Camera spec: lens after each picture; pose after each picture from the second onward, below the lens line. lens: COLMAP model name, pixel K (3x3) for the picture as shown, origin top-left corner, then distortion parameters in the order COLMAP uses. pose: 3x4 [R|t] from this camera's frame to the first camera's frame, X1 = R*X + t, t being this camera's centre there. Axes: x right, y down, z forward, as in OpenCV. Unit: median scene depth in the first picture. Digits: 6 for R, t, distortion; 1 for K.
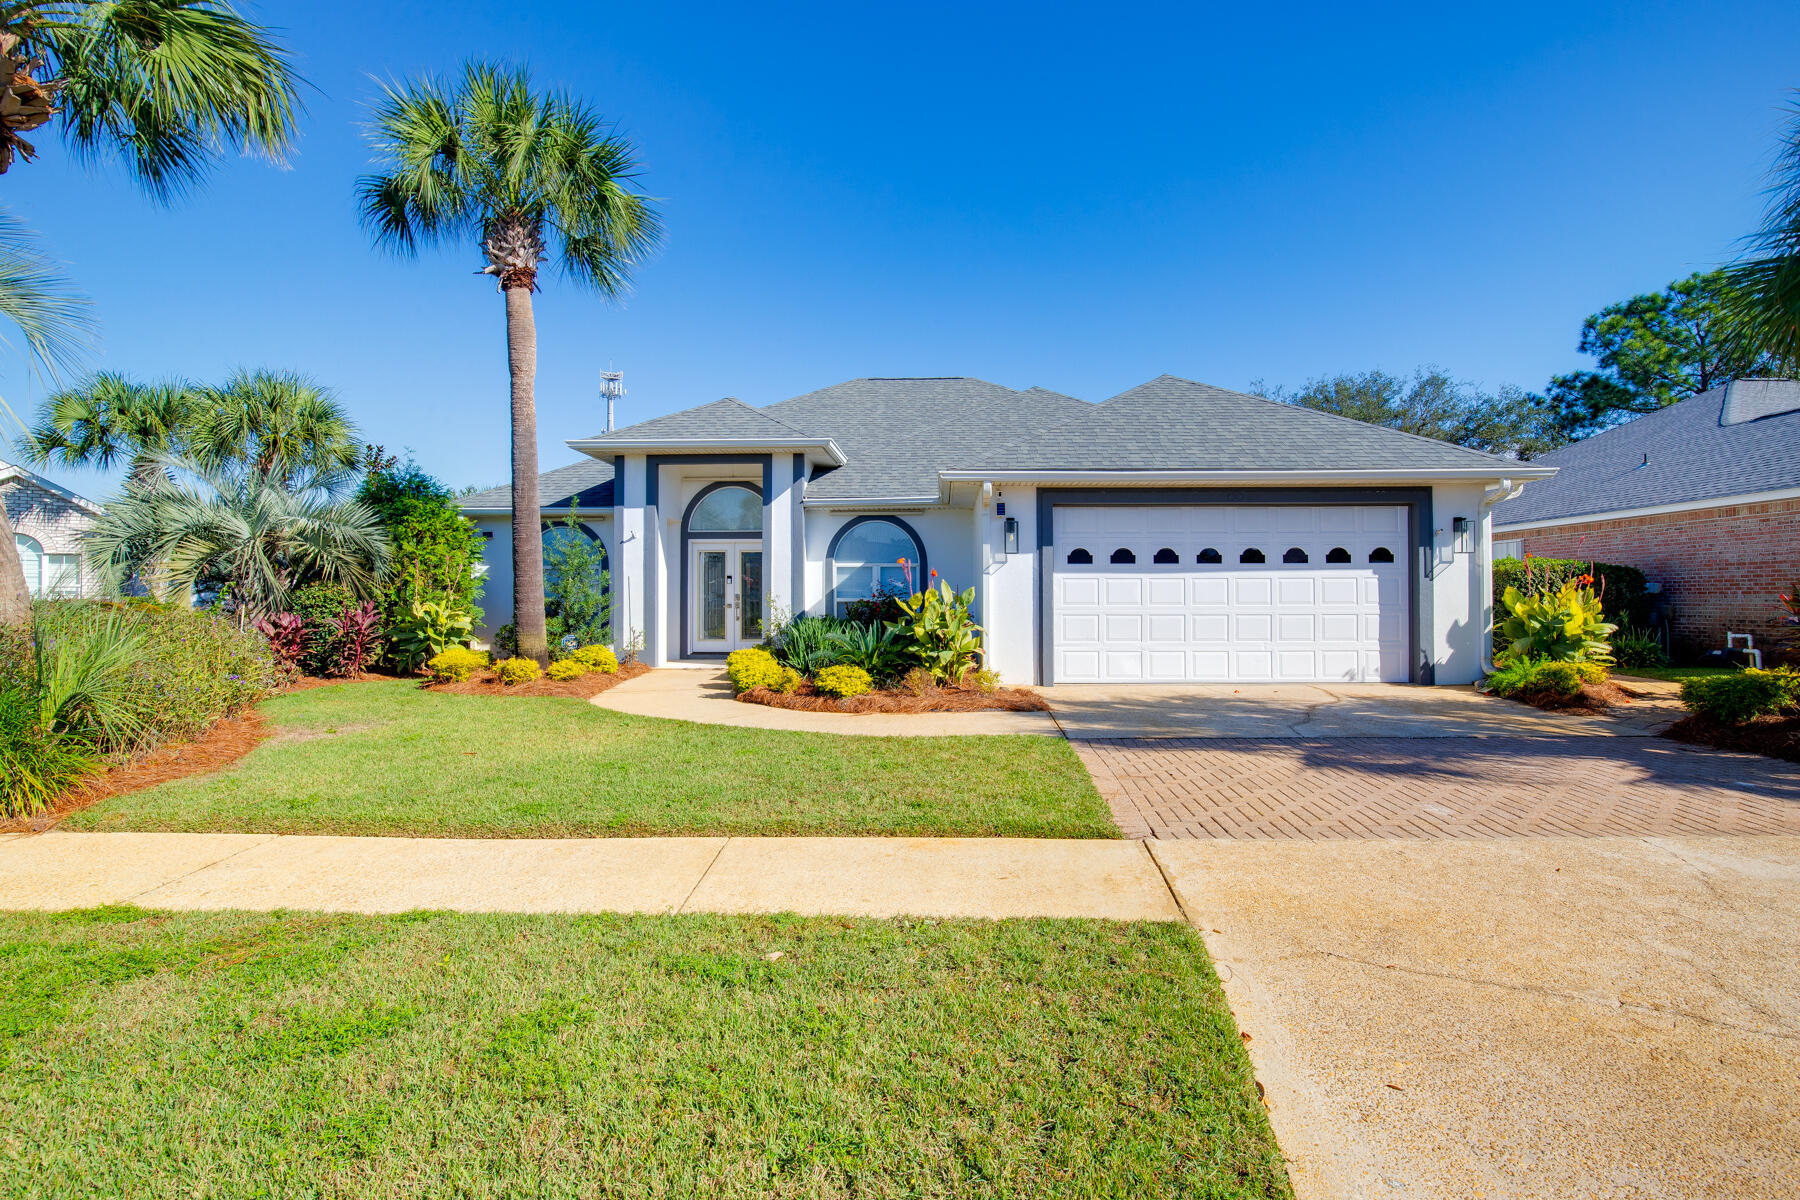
lens RADIAL K [[871.5, 0, 900.0], [0, 871.5, 600.0], [0, 0, 1]] dist [-0.020230, 0.000472]
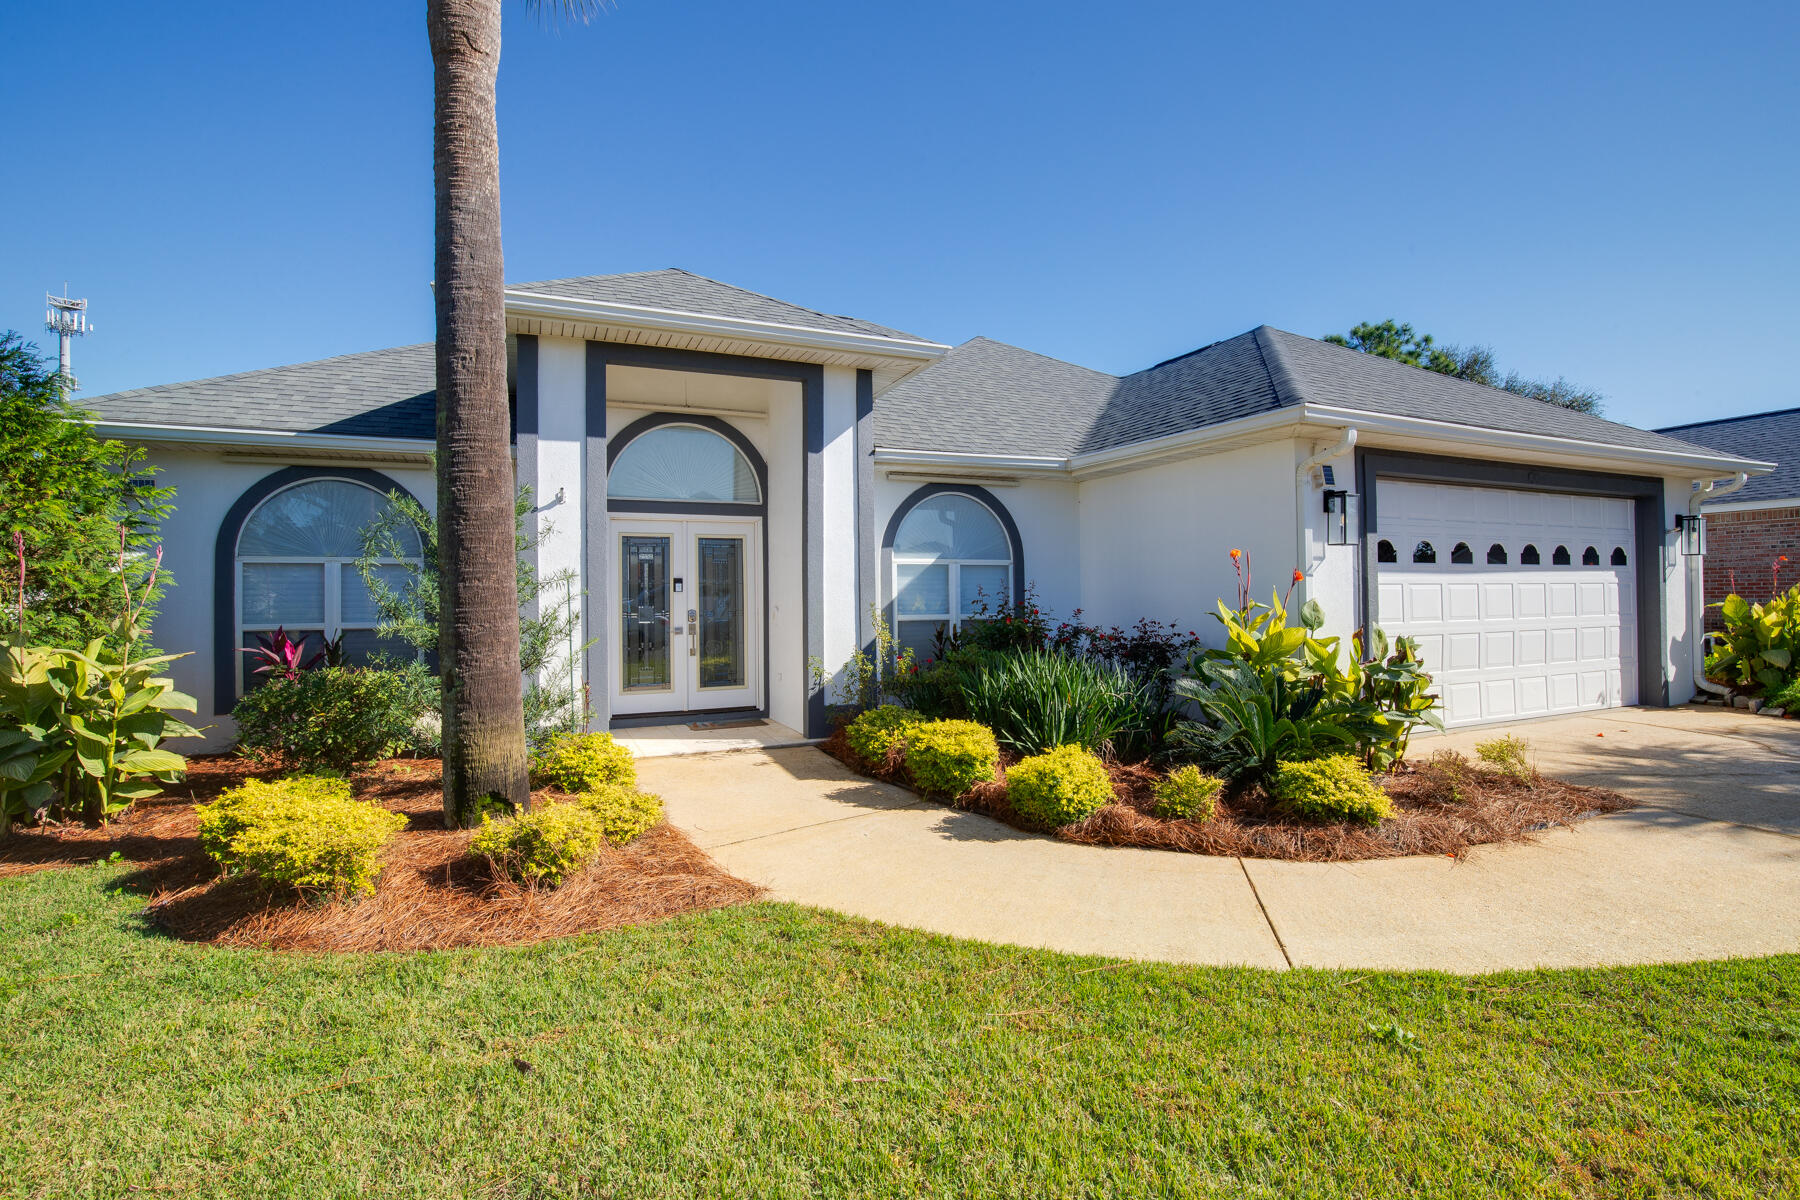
lens RADIAL K [[871.5, 0, 900.0], [0, 871.5, 600.0], [0, 0, 1]] dist [-0.020230, 0.000472]
pose [[0.891365, -0.008169, 0.453213, -0.384541], [0.009905, 0.999950, -0.001458, -0.013130], [-0.453178, 0.005788, 0.891401, 0.497445]]
